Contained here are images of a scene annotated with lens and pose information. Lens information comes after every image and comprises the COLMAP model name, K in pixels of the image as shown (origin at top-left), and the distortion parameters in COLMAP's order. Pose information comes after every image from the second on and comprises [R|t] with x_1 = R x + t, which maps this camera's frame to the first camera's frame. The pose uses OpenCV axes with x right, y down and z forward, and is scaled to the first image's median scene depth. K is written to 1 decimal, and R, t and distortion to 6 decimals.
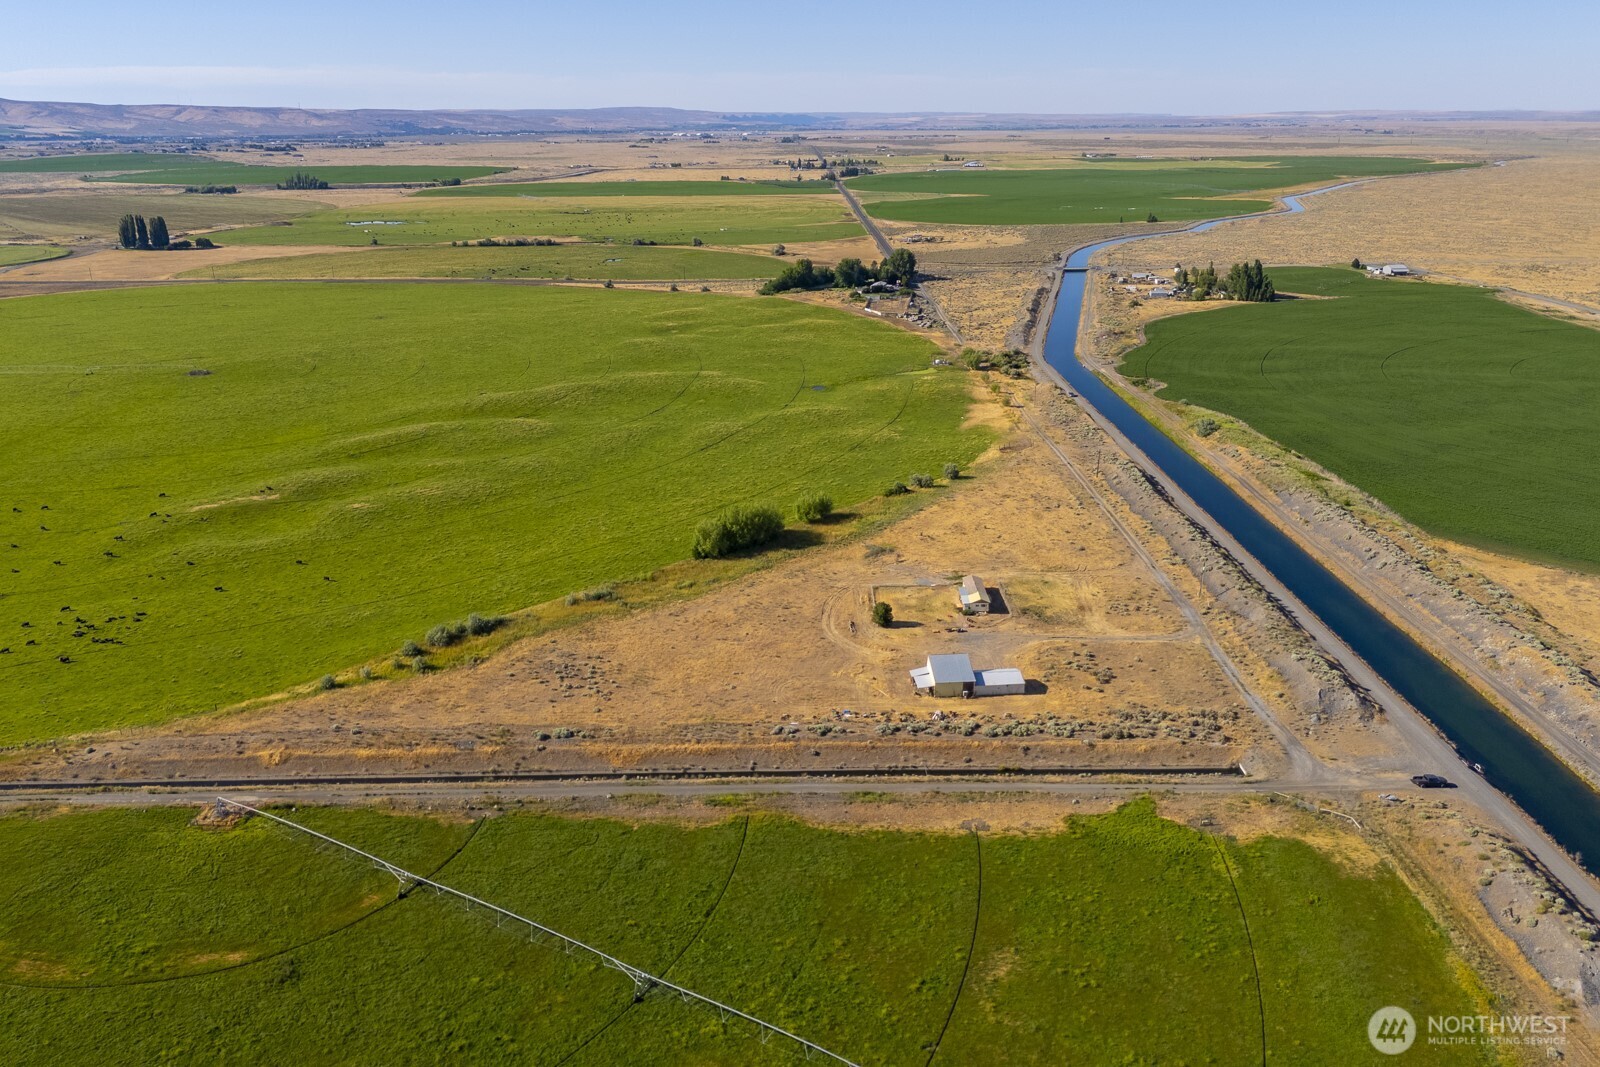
lens RADIAL K [[1198.8, 0, 791.3], [0, 1198.8, 533.5], [0, 0, 1]] dist [0.075831, -0.073874]
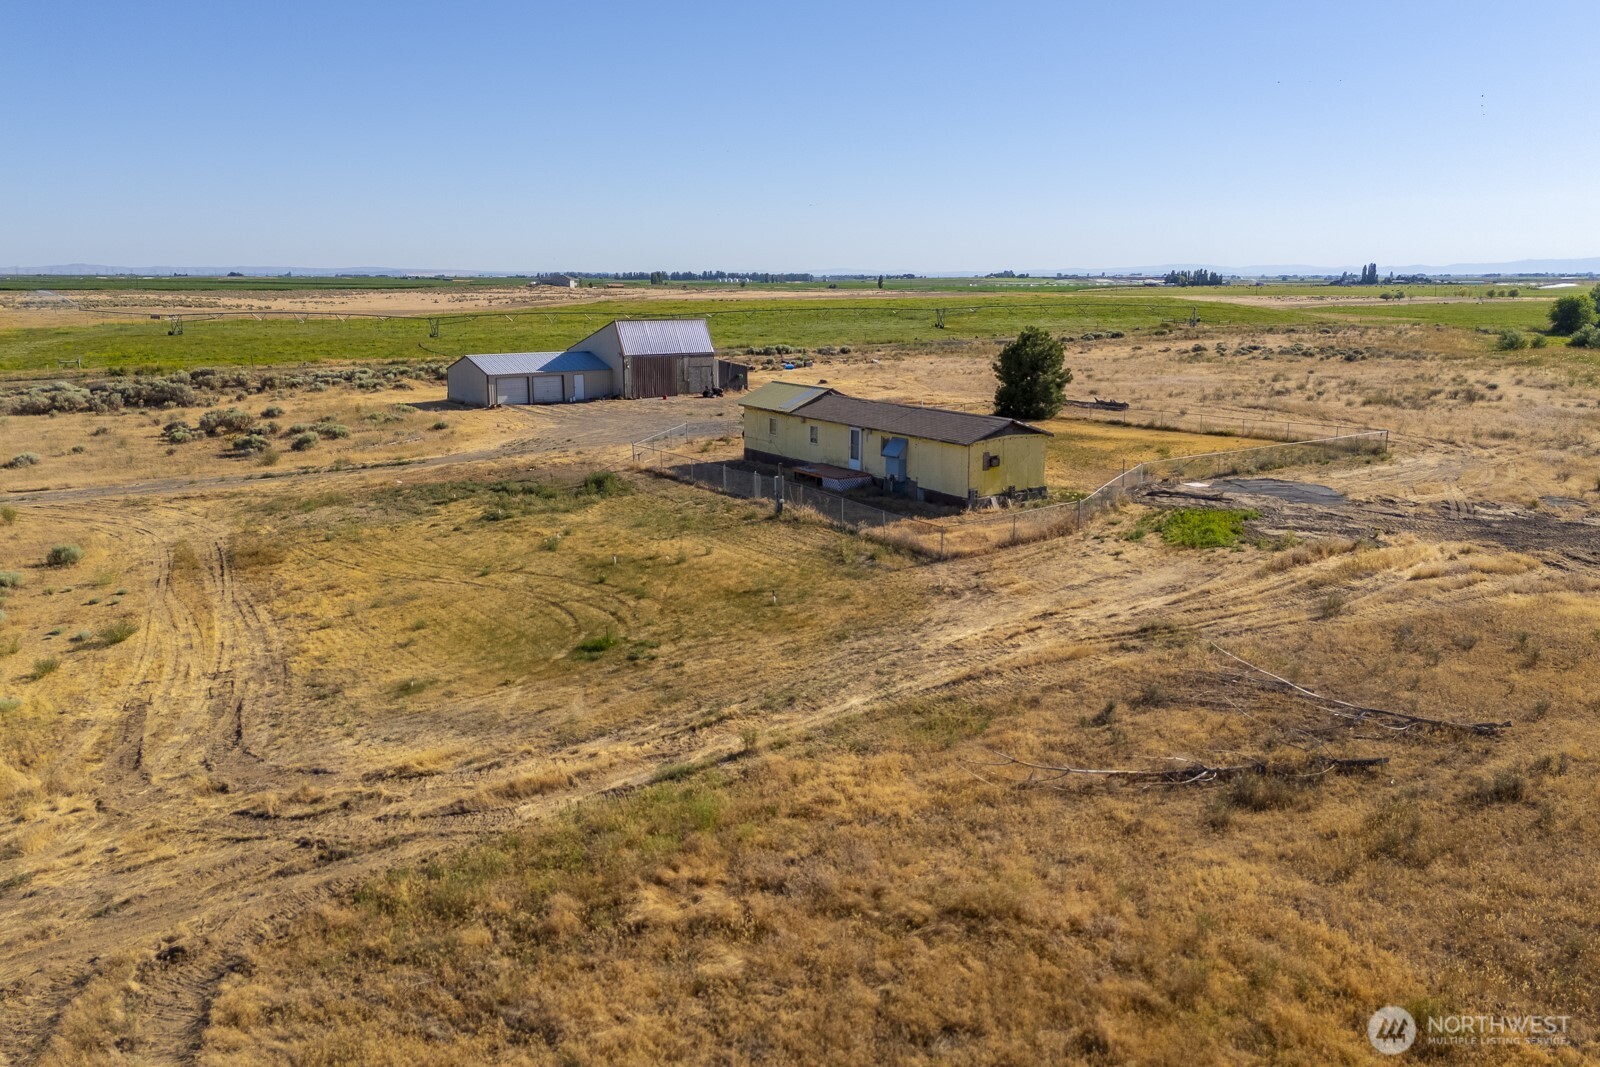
lens RADIAL K [[1170.2, 0, 806.1], [0, 1170.2, 488.3], [0, 0, 1]] dist [0.077865, -0.071838]
pose [[-0.820894, 0.109946, -0.560397, 0.266880], [-0.180710, 0.880858, 0.437530, -0.018831], [0.541735, 0.460435, -0.703223, 1.140369]]
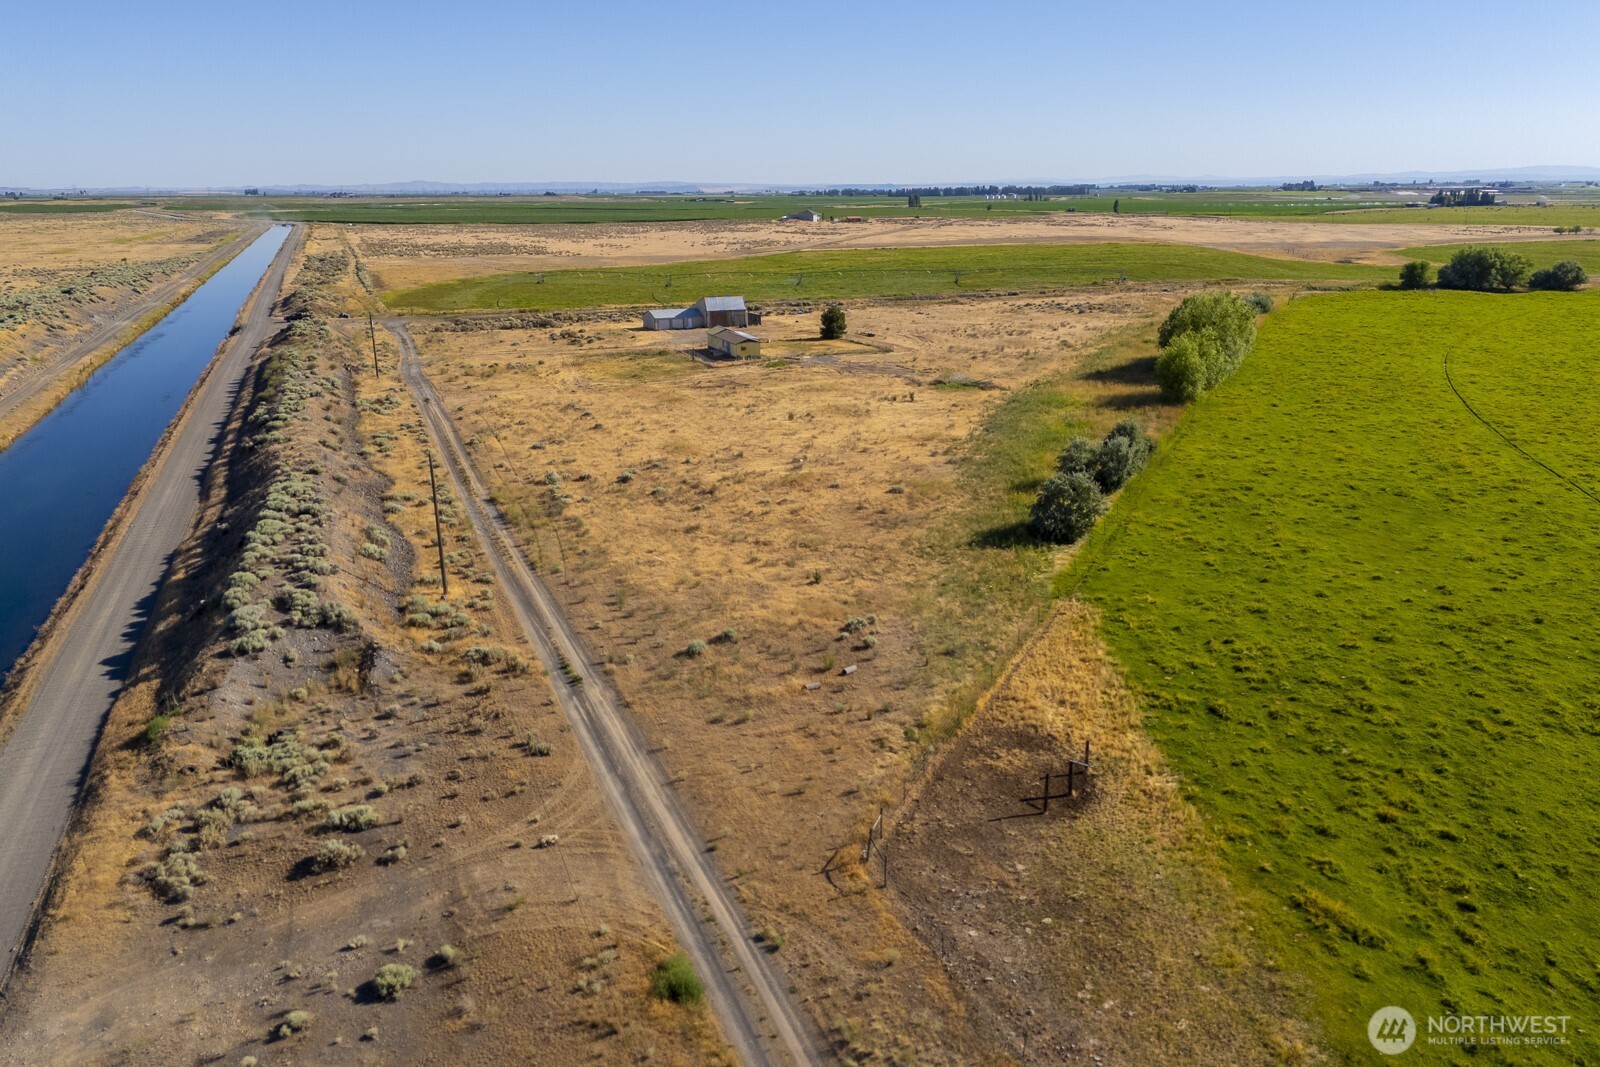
lens RADIAL K [[1170.2, 0, 806.1], [0, 1170.2, 488.3], [0, 0, 1]] dist [0.077865, -0.071838]
pose [[-0.930747, 0.104010, -0.350559, 0.359996], [-0.106285, 0.840350, 0.531522, -0.237952], [0.349876, 0.531972, -0.771098, 1.589077]]
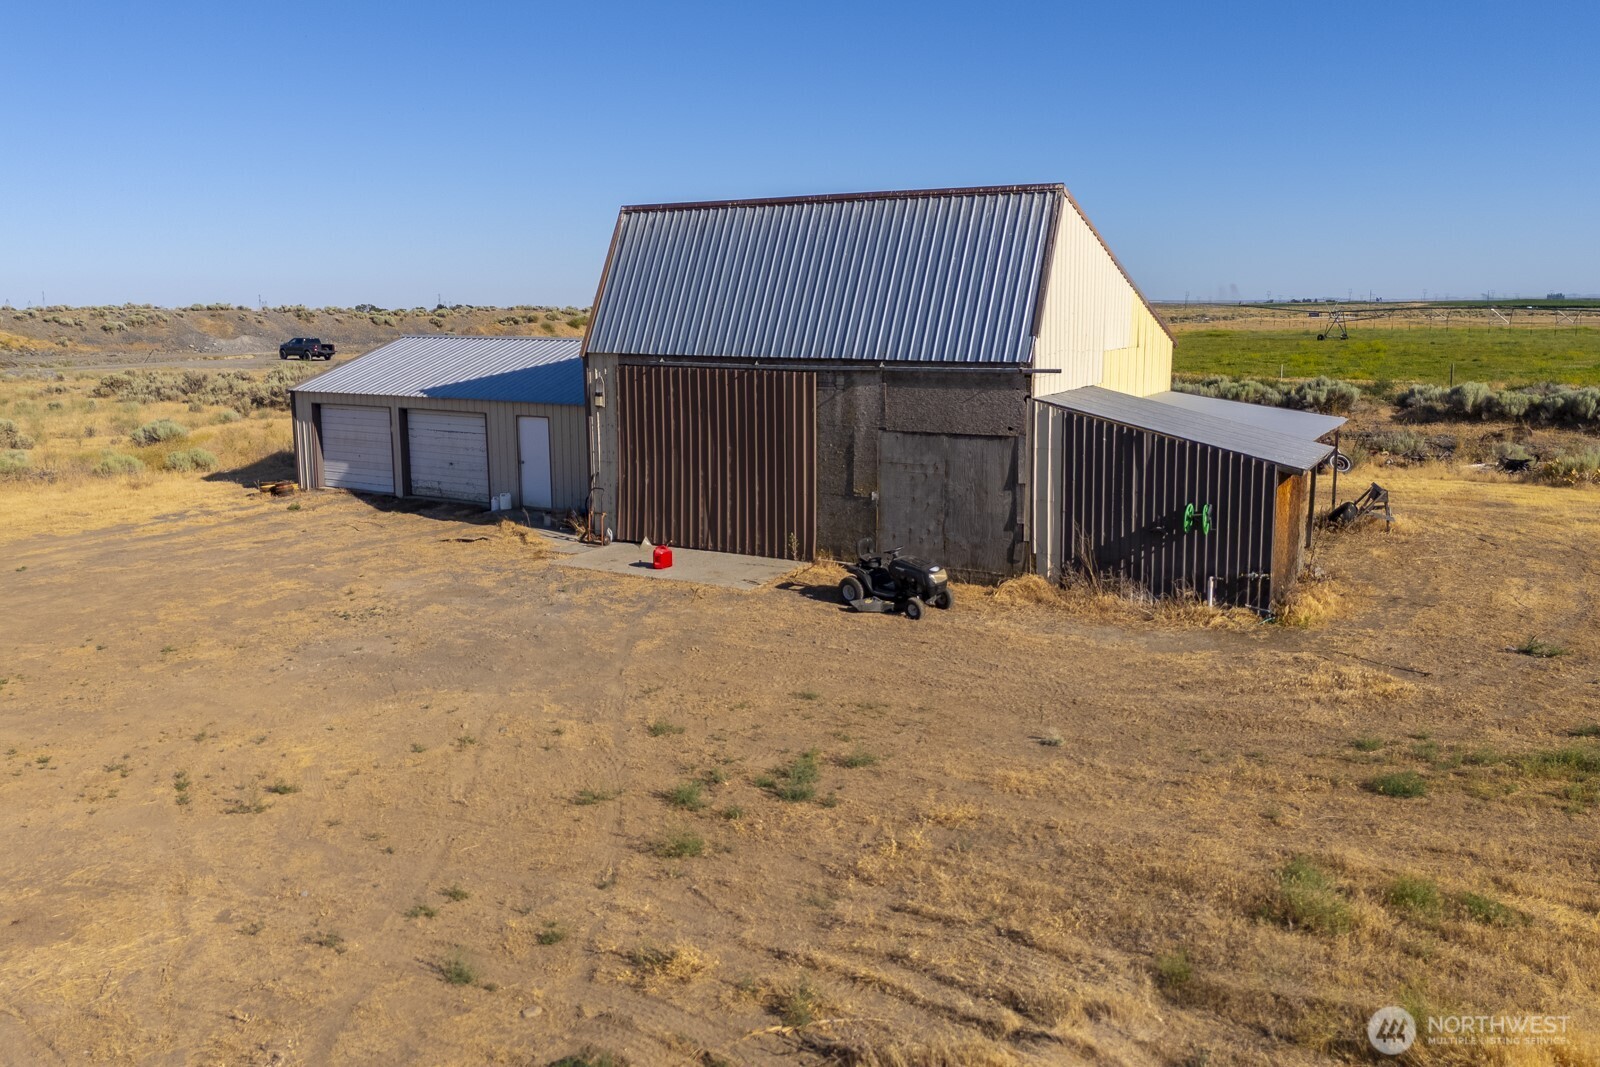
lens RADIAL K [[1196.3, 0, 802.5], [0, 1196.3, 502.7], [0, 0, 1]] dist [0.090353, -0.092394]
pose [[-0.822412, -0.078694, 0.563423, 0.074736], [0.198965, 0.888052, 0.414459, 0.074794], [-0.532964, 0.452958, -0.714688, 0.930172]]
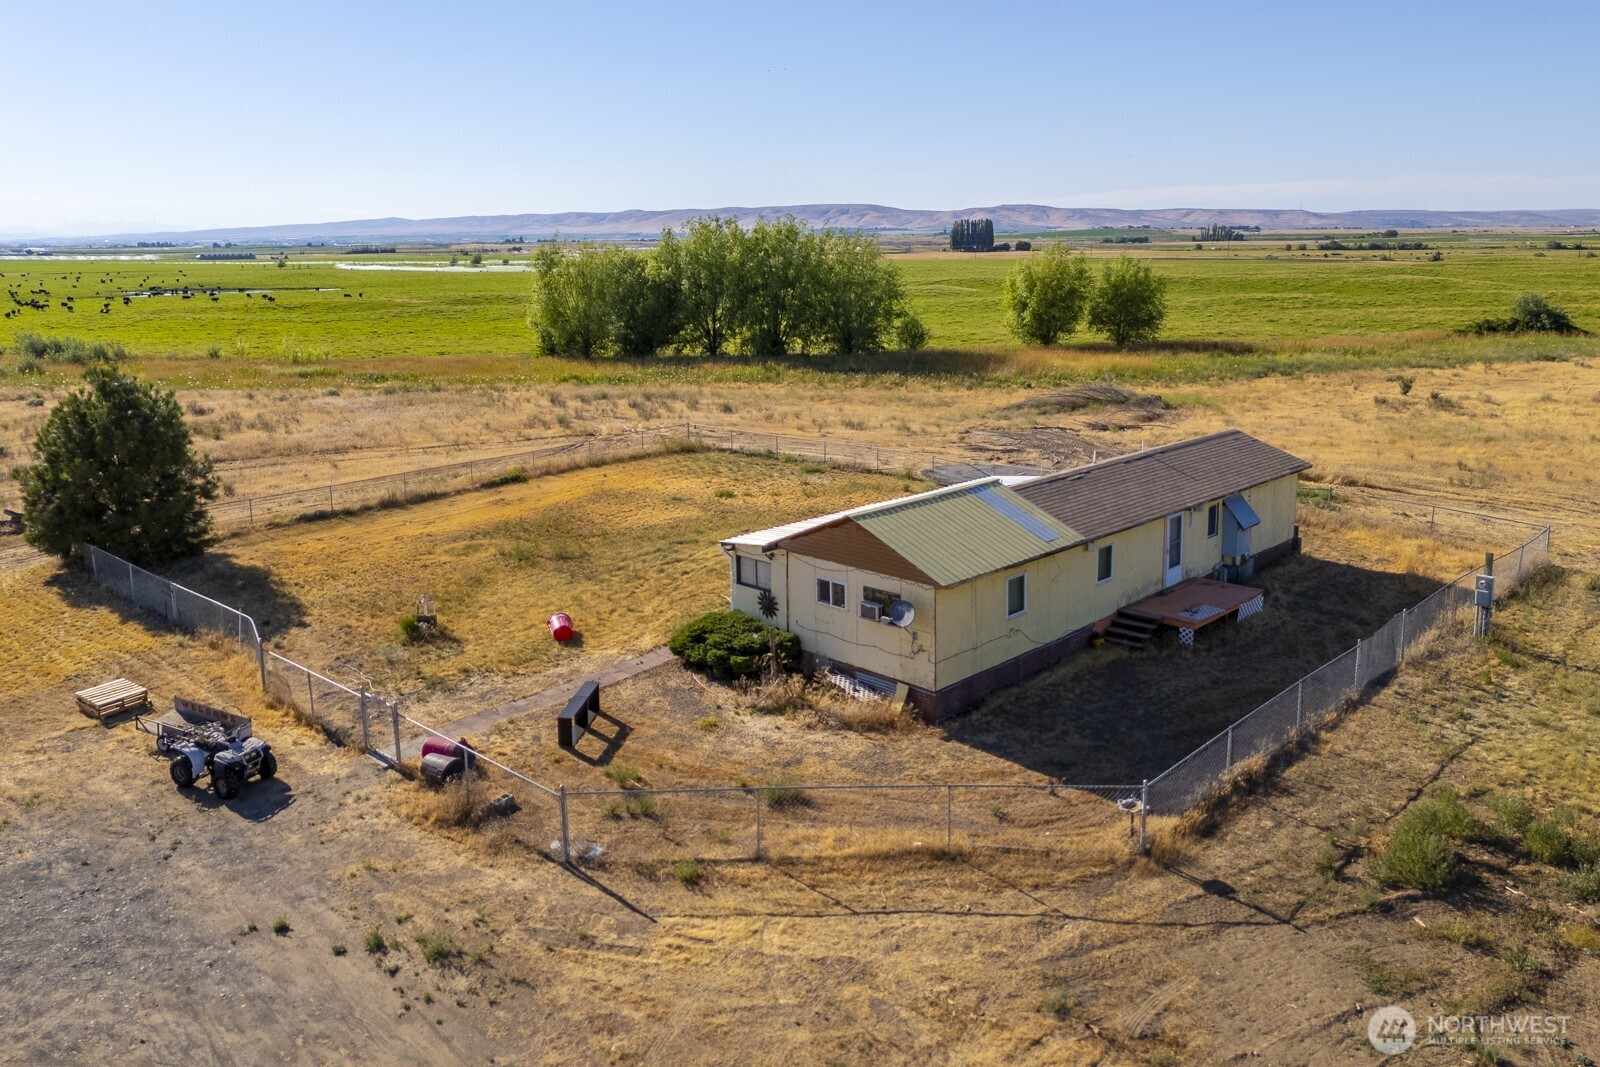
lens RADIAL K [[1209.1, 0, 812.8], [0, 1209.1, 479.2], [0, 0, 1]] dist [0.051865, -0.053622]
pose [[0.728144, 0.135432, -0.671911, 0.208571], [-0.222410, 0.973927, -0.044716, 0.055922], [0.648337, 0.181999, 0.739280, 0.924732]]
